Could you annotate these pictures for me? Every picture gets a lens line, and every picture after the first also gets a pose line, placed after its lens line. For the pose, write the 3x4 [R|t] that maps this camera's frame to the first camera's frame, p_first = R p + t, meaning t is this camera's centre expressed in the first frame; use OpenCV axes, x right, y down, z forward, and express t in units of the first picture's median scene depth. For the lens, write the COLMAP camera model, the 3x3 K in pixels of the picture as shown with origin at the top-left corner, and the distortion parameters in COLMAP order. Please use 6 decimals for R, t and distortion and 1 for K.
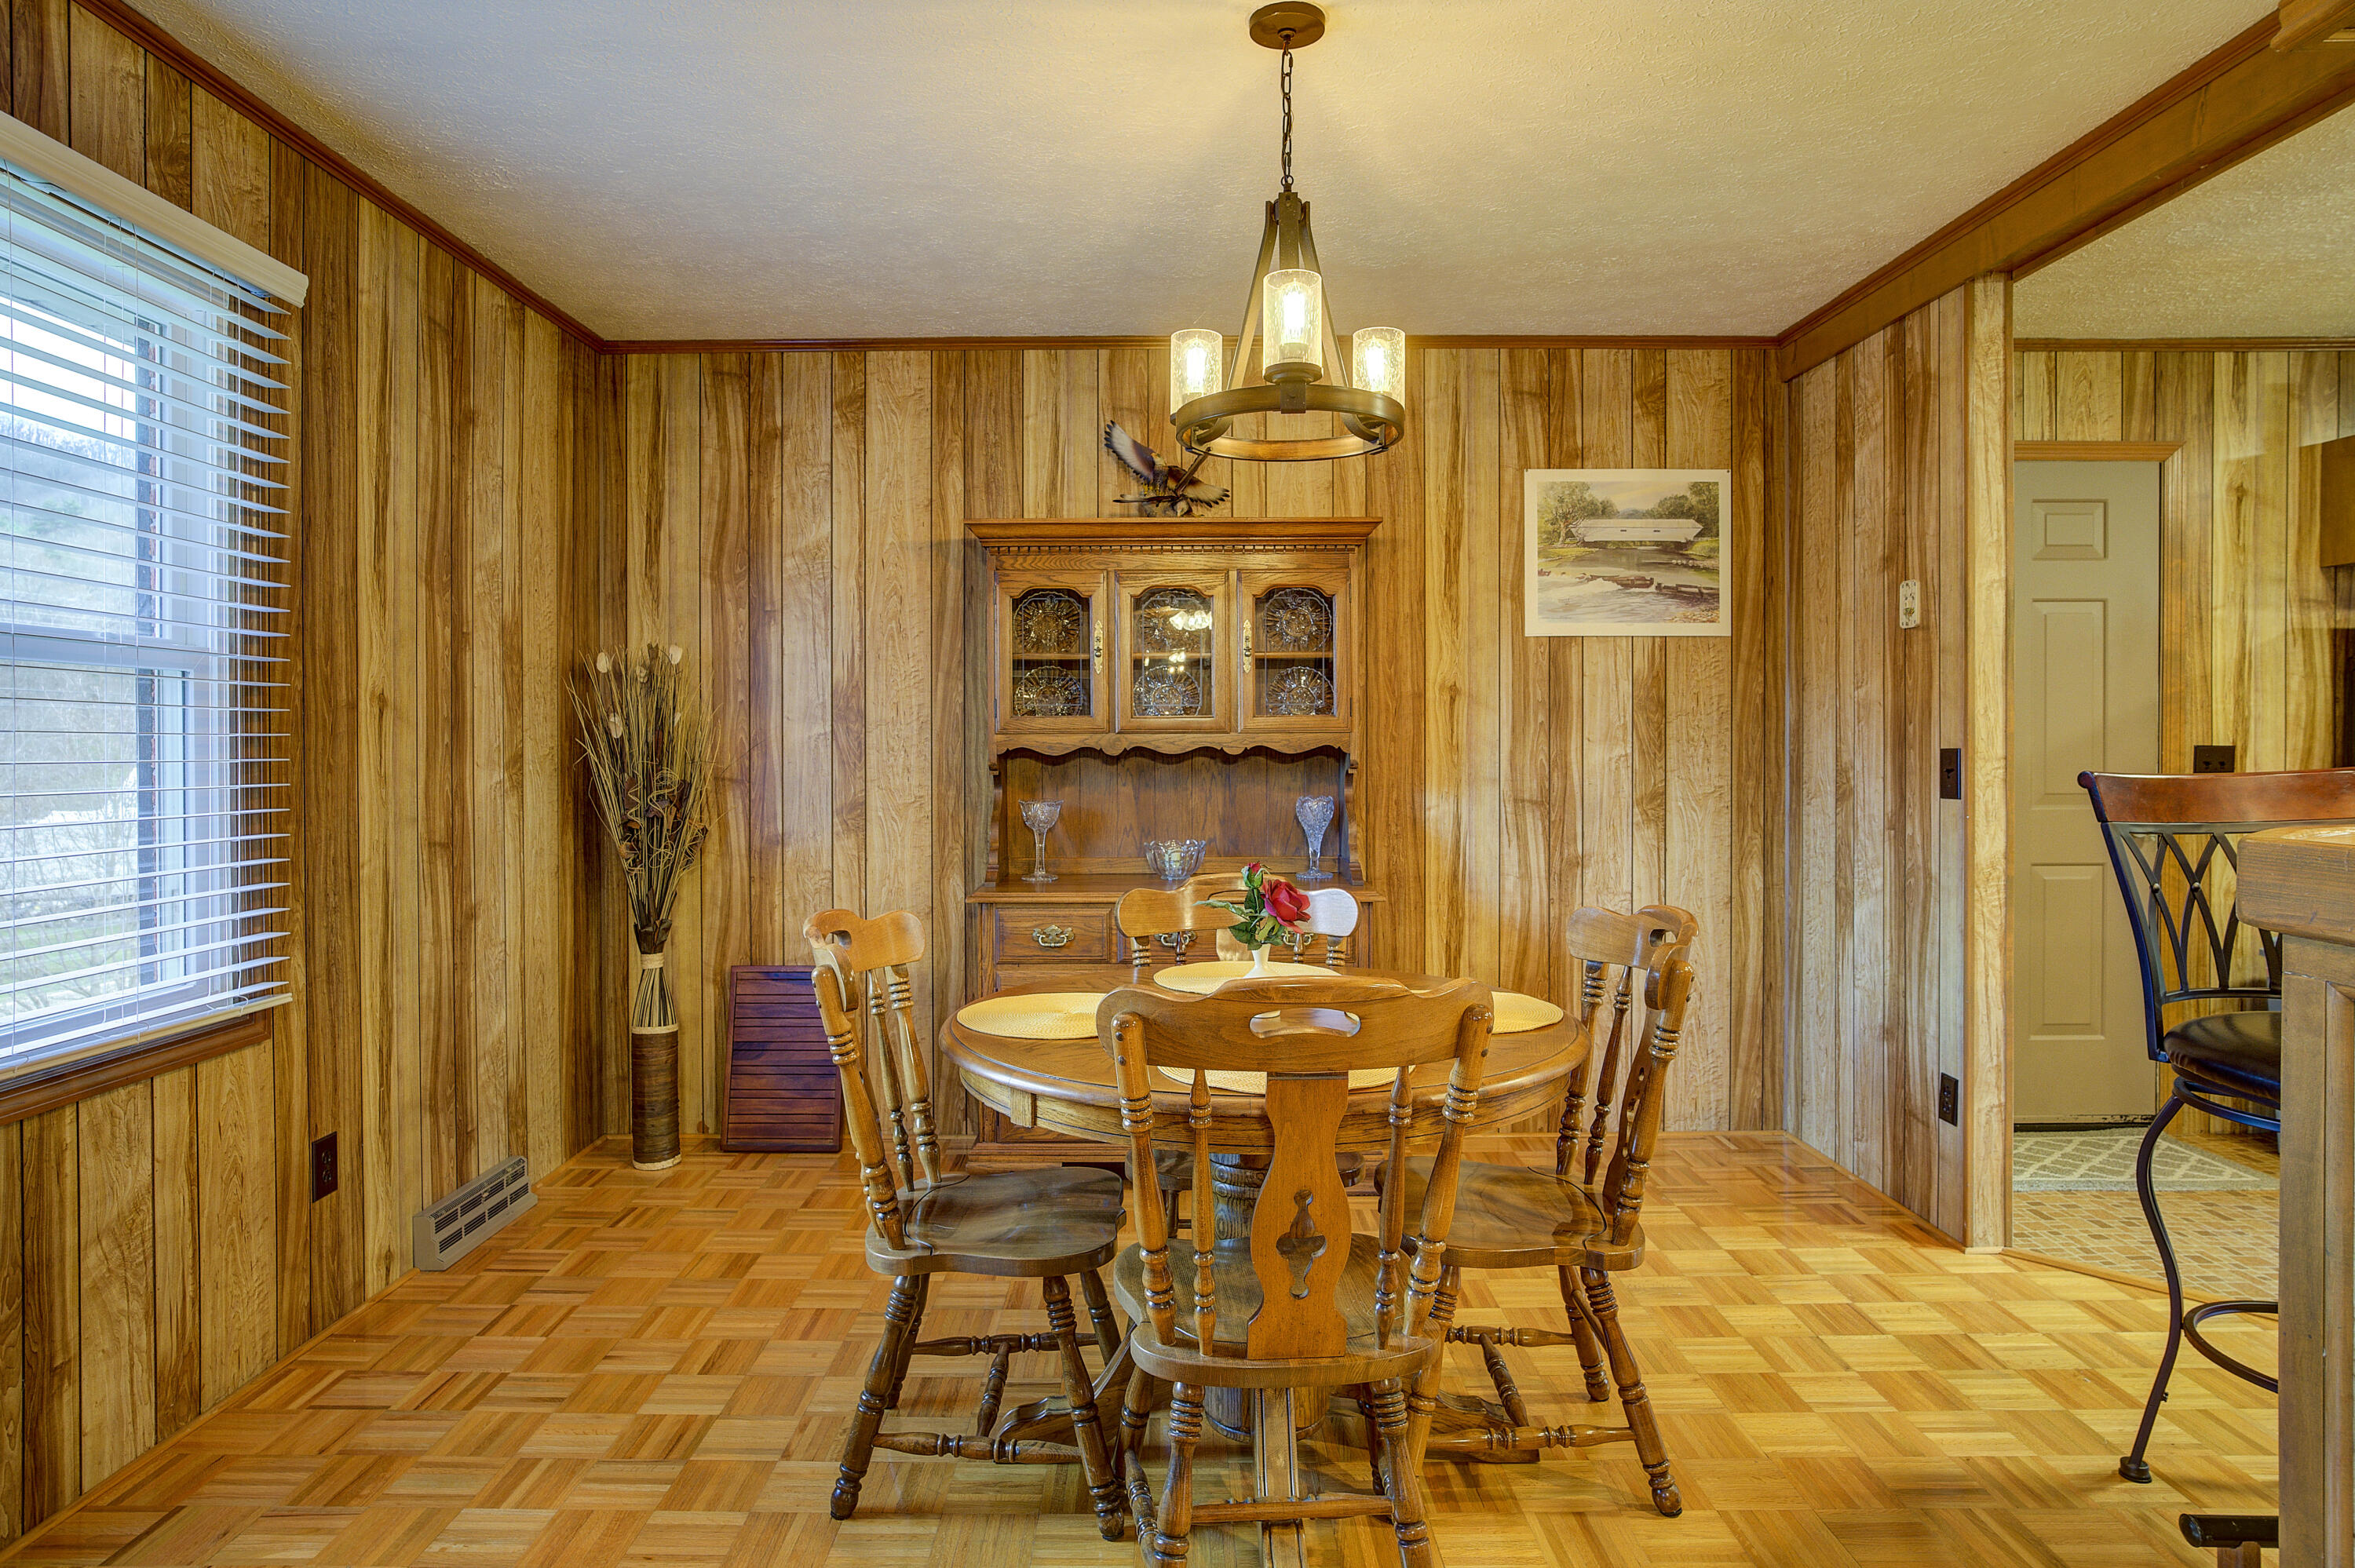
lens RADIAL K [[1312.3, 0, 1151.2], [0, 1312.3, 737.2], [0, 0, 1]] dist [-0.055211, 0.036677]
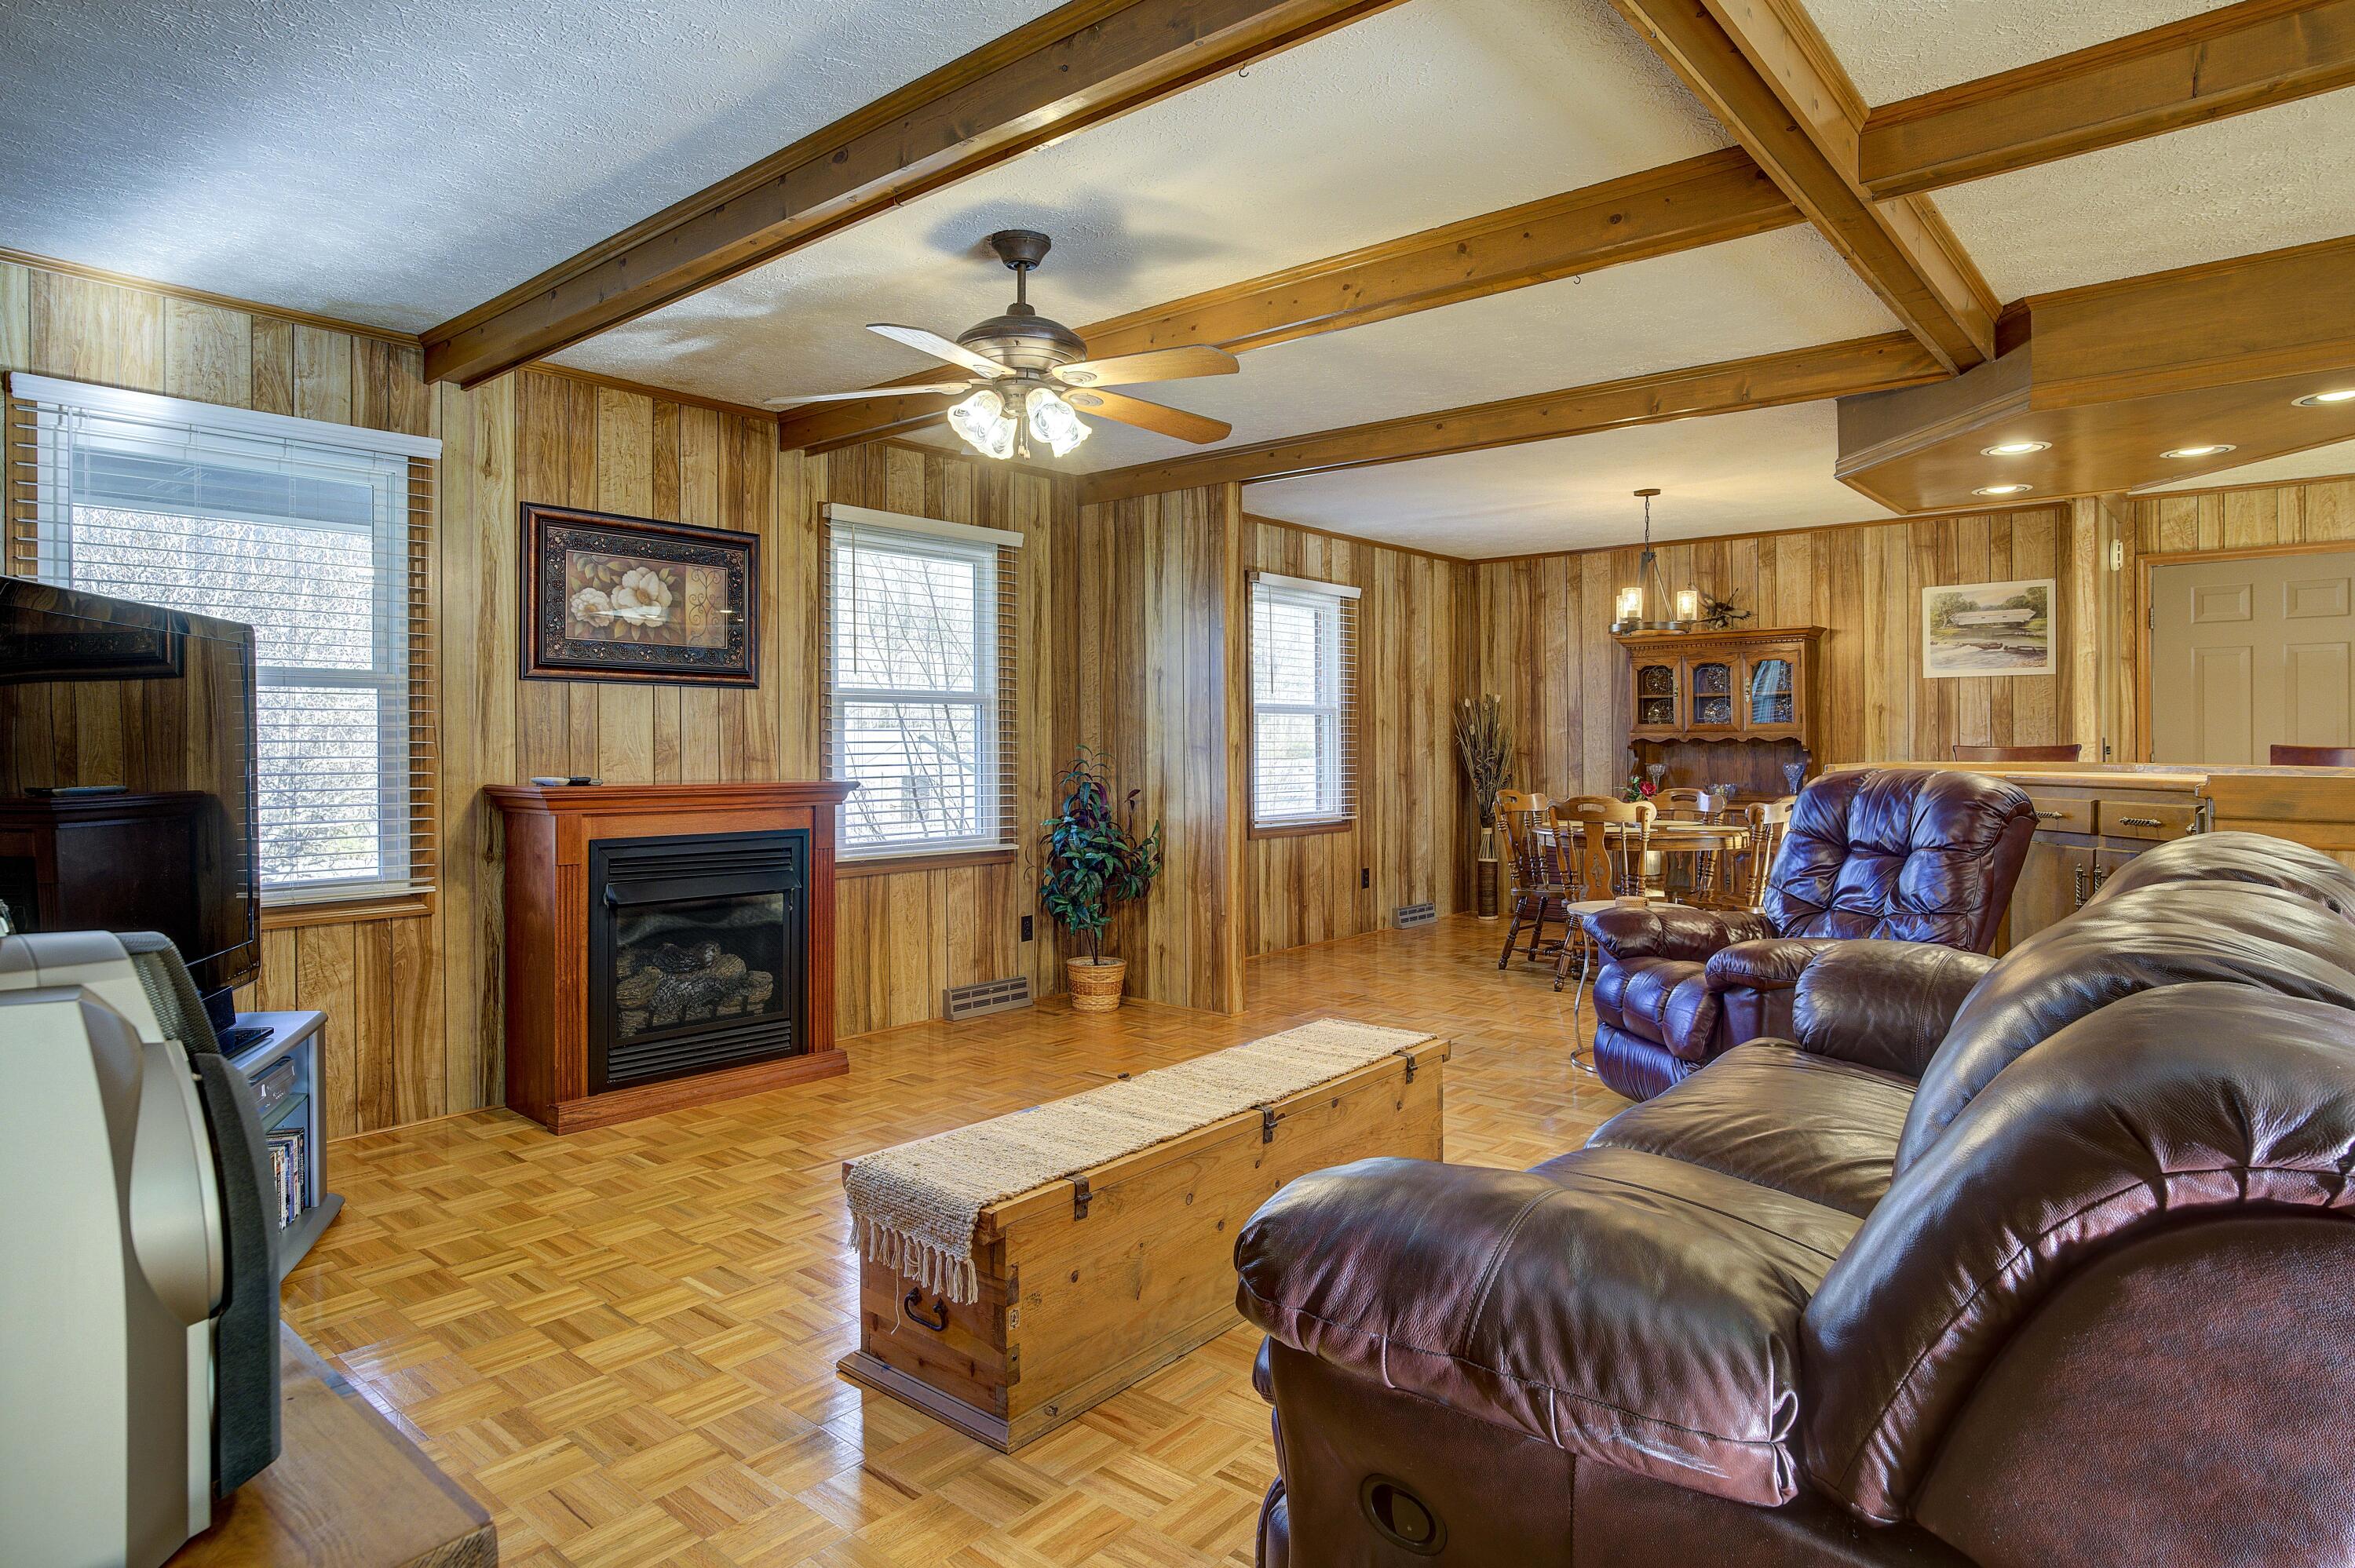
lens RADIAL K [[1333.4, 0, 1179.3], [0, 1333.4, 763.8], [0, 0, 1]] dist [-0.004435, -0.000875]
pose [[0.766591, 0.010556, -0.642049, 0.715650], [0.005011, 0.999736, 0.022420, -0.003584], [0.642116, -0.020404, 0.766336, -1.163076]]
